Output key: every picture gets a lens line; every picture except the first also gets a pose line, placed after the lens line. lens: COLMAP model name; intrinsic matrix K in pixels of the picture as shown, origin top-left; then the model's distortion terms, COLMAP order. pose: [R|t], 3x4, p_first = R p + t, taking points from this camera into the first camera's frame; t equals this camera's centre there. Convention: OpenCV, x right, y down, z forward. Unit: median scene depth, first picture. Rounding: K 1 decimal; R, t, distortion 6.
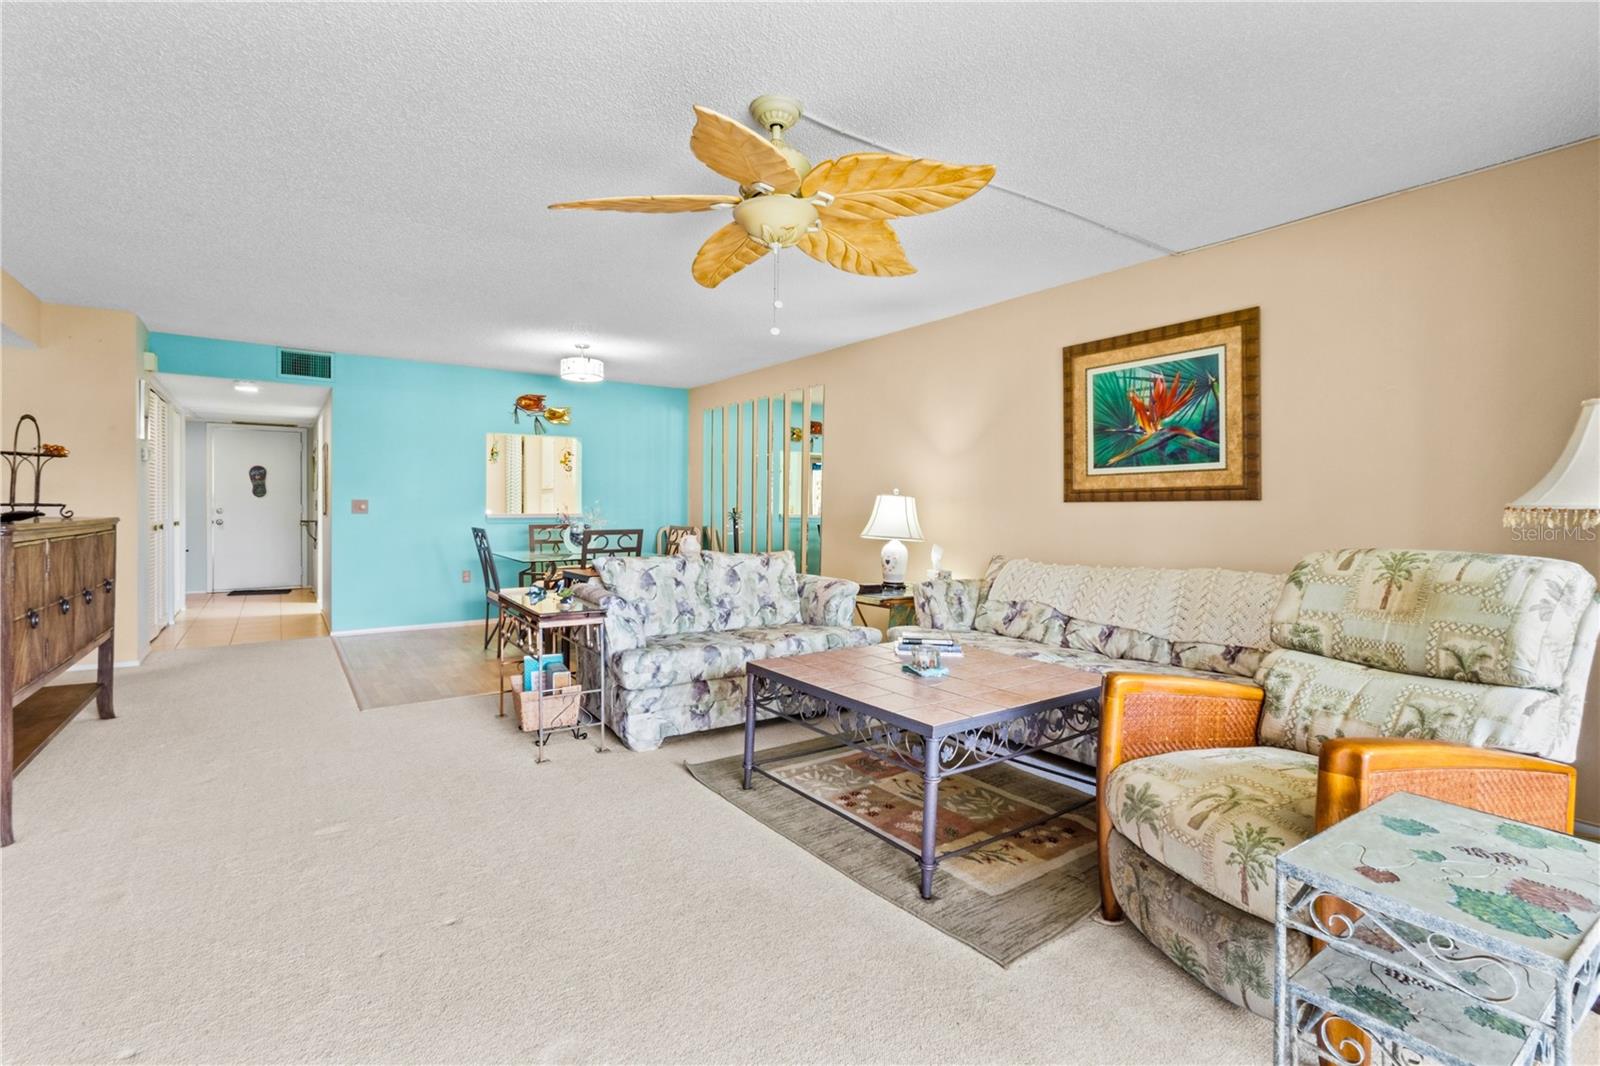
lens RADIAL K [[754.1, 0, 797.3], [0, 754.1, 509.5], [0, 0, 1]] dist [-0.001288, -0.000303]
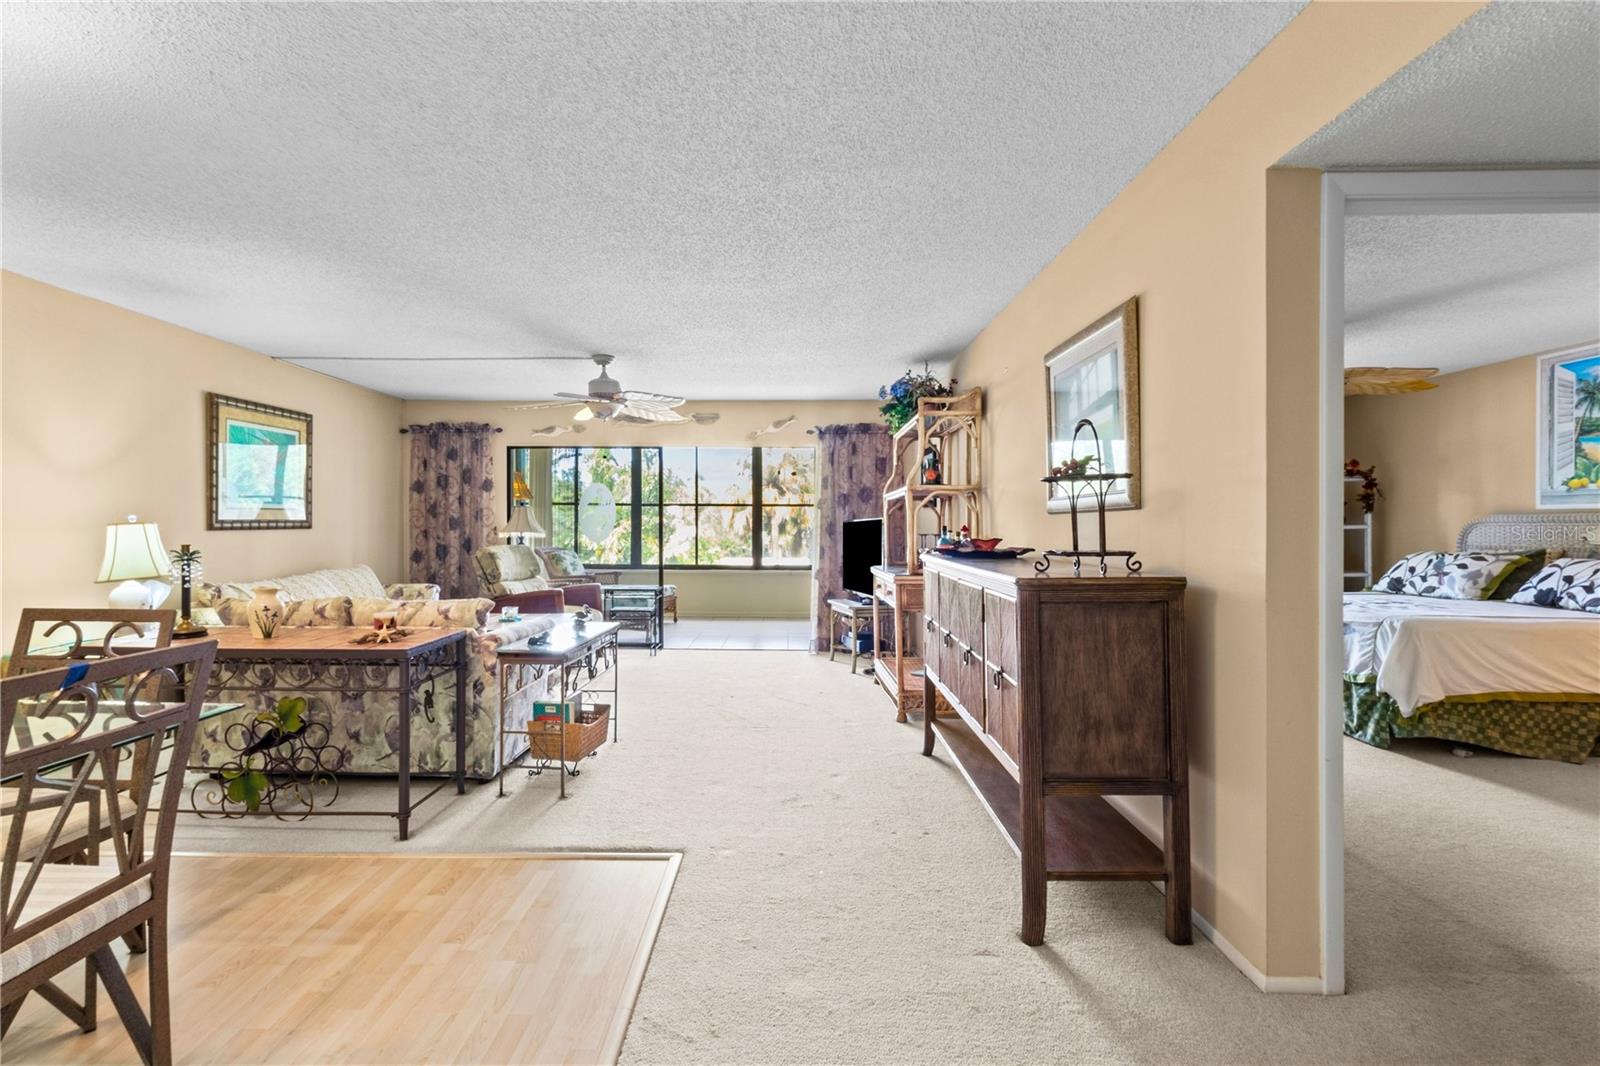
lens RADIAL K [[746.4, 0, 775.9], [0, 746.4, 528.6], [0, 0, 1]] dist [0.000003, 0.000656]
pose [[-0.806718, -0.009485, 0.590861, -1.119583], [-0.005209, 0.999946, 0.008939, -0.030906], [-0.590914, 0.004134, -0.806724, 1.598253]]
